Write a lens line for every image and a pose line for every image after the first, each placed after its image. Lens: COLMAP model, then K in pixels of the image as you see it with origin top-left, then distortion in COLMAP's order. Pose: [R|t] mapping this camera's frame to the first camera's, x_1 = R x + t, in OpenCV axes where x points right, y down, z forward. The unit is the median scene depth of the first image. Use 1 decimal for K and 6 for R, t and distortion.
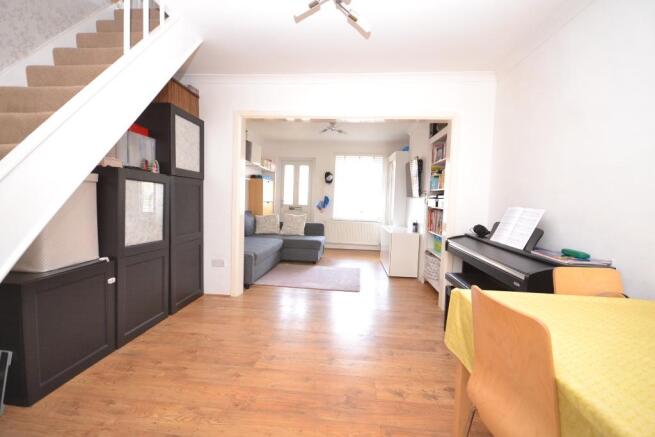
lens RADIAL K [[279.5, 0, 327.5], [0, 279.5, 216.9], [0, 0, 1]] dist [0.000225, -0.000035]
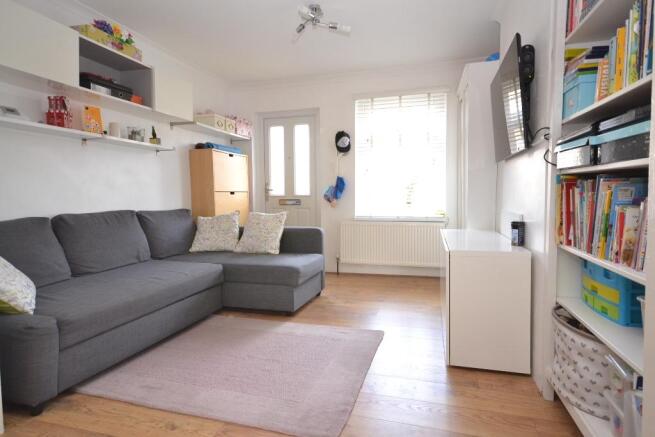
lens RADIAL K [[359.5, 0, 326.8], [0, 359.5, 217.3], [0, 0, 1]] dist [0.007968, 0.000726]
pose [[0.980379, -0.034852, -0.194018, 0.124169], [0.035425, 0.999372, -0.000512, 0.004962], [0.193914, -0.006371, 0.980998, 0.377769]]
